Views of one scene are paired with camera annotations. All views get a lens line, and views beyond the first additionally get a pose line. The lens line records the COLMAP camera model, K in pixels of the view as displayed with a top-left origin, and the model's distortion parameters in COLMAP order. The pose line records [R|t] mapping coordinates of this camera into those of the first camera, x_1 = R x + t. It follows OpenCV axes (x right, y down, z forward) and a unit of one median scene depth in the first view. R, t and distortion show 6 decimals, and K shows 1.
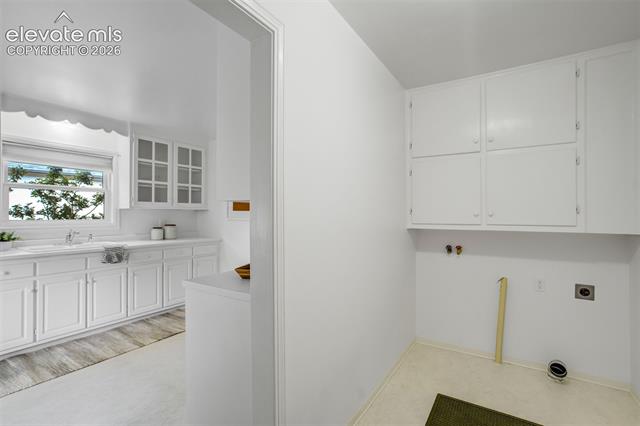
lens RADIAL K [[299.3, 0, 320.2], [0, 299.3, 212.4], [0, 0, 1]] dist [-0.032119, 0.017289]
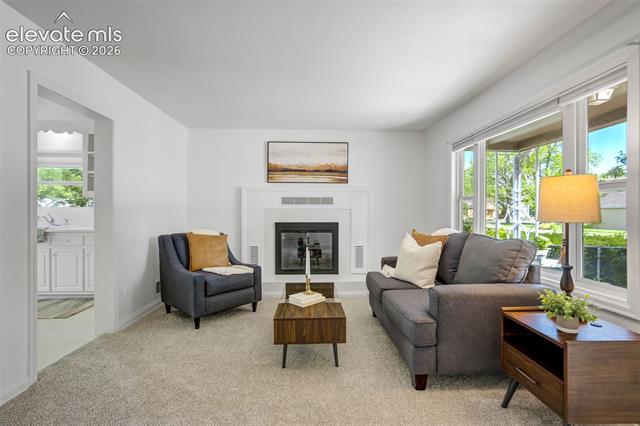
lens RADIAL K [[299.3, 0, 320.4], [0, 299.3, 210.9], [0, 0, 1]] dist [-0.032119, 0.017289]
pose [[0.565990, 0.002710, -0.824408, 0.970821], [0.003062, 0.999981, 0.005389, 0.044130], [0.824407, -0.005575, 0.565971, 1.346752]]
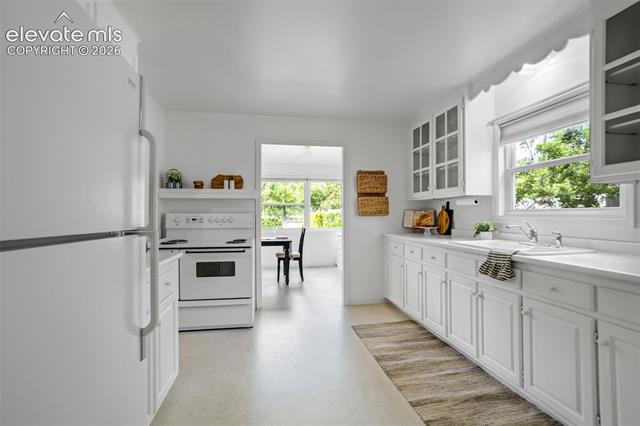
lens RADIAL K [[299.3, 0, 321.7], [0, 299.3, 211.3], [0, 0, 1]] dist [-0.032119, 0.017289]
pose [[-0.738171, -0.005852, -0.674588, -0.023852], [0.008481, 0.999803, -0.017954, 0.043394], [0.674560, -0.018974, -0.737976, 1.279282]]
